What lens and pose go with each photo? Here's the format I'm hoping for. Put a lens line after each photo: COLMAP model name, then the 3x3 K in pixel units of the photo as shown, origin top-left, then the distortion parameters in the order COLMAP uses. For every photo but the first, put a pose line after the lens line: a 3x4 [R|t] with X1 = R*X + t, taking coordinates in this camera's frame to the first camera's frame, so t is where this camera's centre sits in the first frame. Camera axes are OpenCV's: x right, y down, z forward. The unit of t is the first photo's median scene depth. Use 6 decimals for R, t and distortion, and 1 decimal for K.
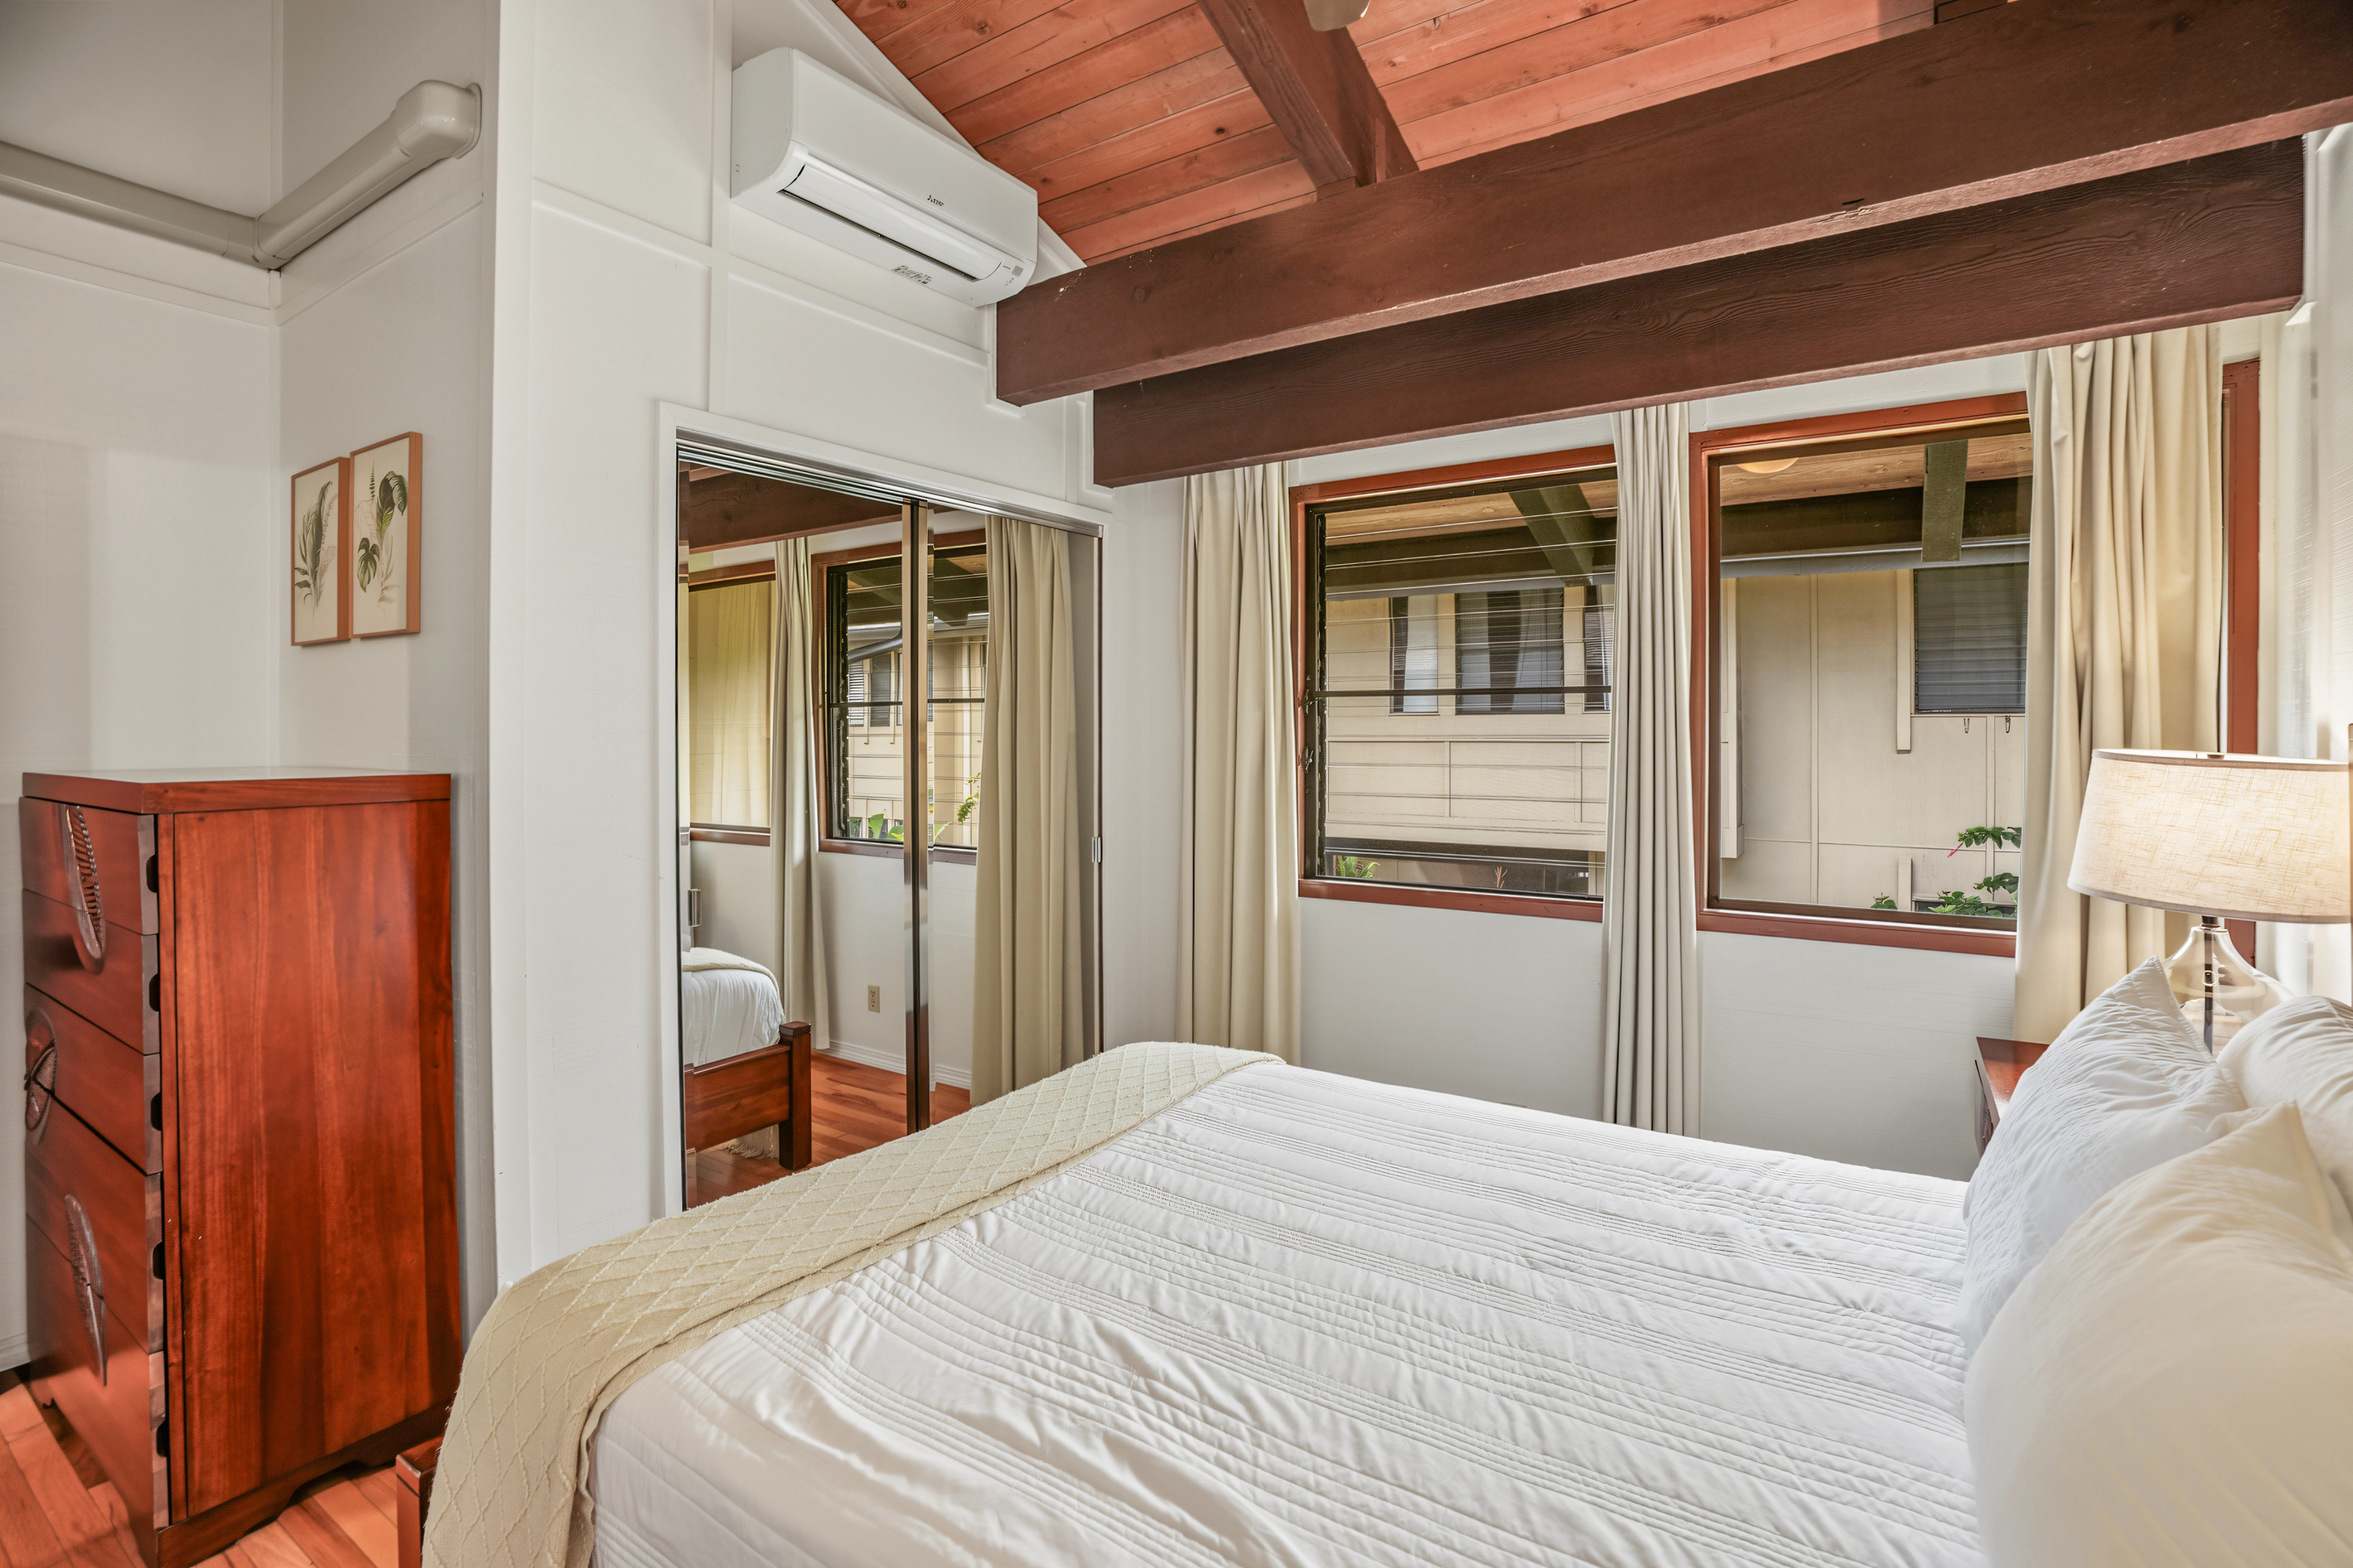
lens RADIAL K [[1084.2, 0, 1173.0], [0, 1084.2, 748.9], [0, 0, 1]] dist [-0.036548, -0.000409]
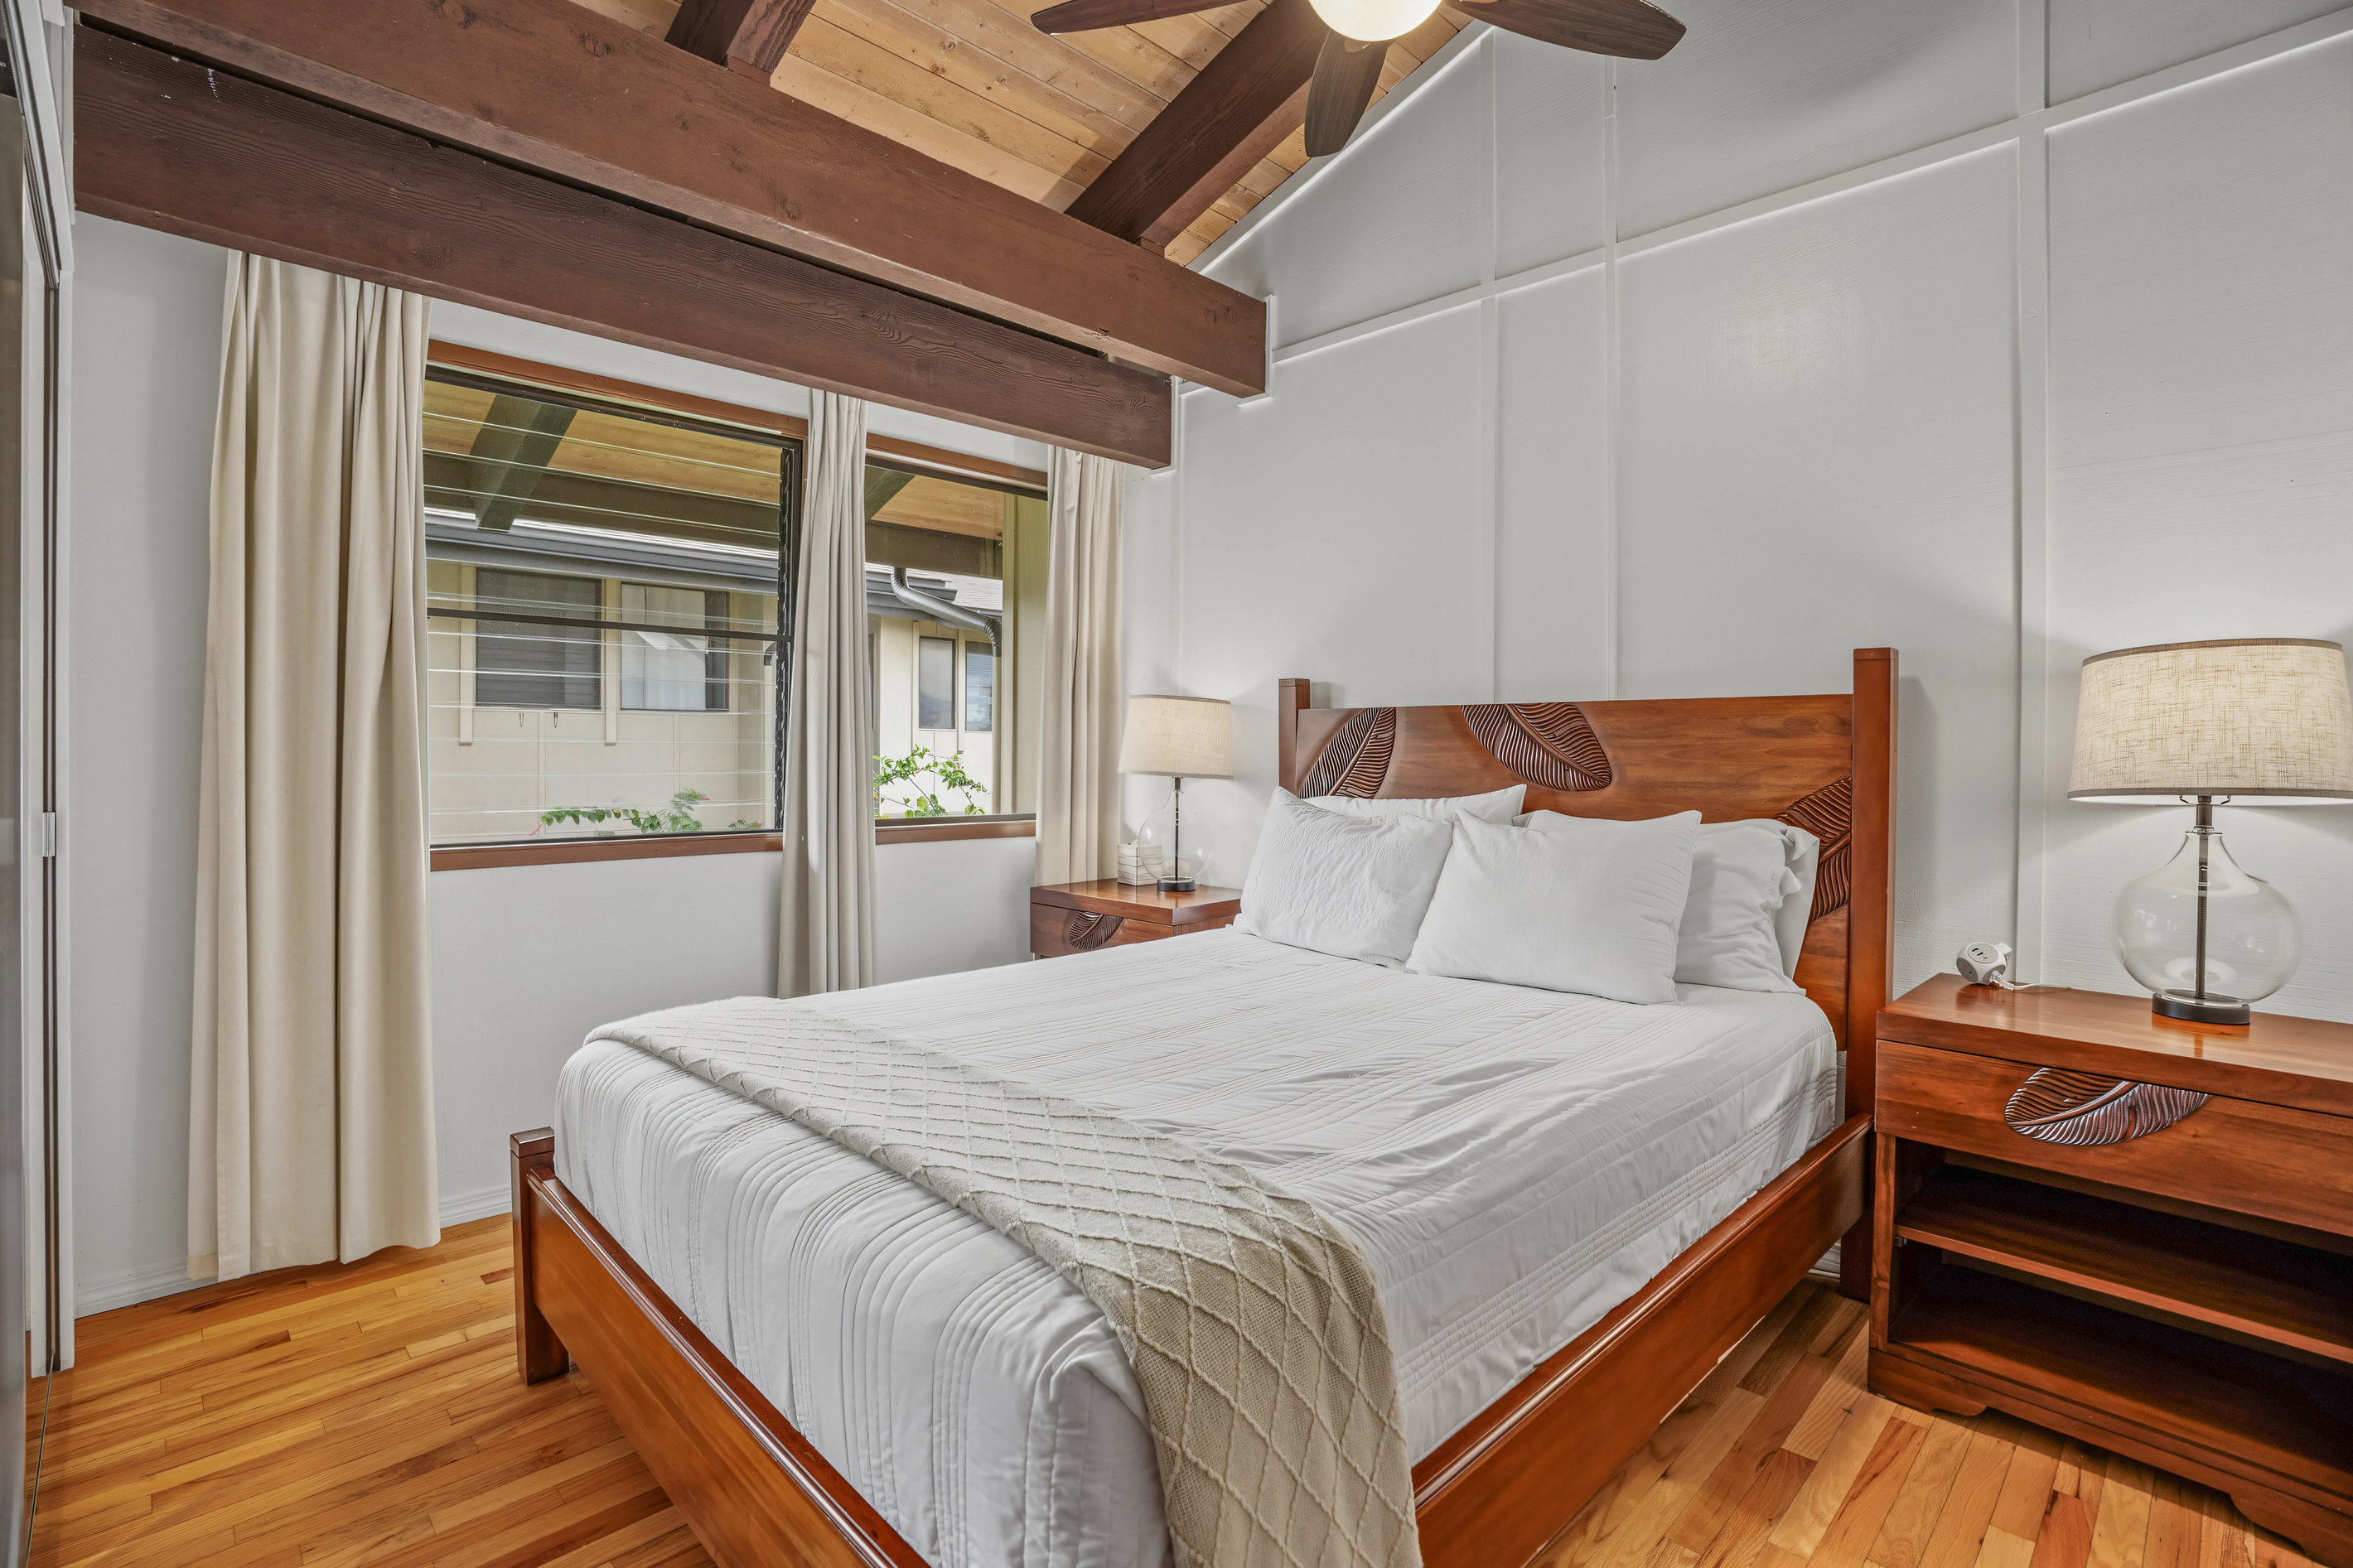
lens RADIAL K [[1084.2, 0, 1170.7], [0, 1084.2, 764.5], [0, 0, 1]] dist [-0.036548, -0.000409]
pose [[0.209654, -0.008058, 0.977742, -0.688096], [0.005720, 0.999959, 0.007014, 0.080995], [-0.977759, 0.004122, 0.209692, 0.449802]]
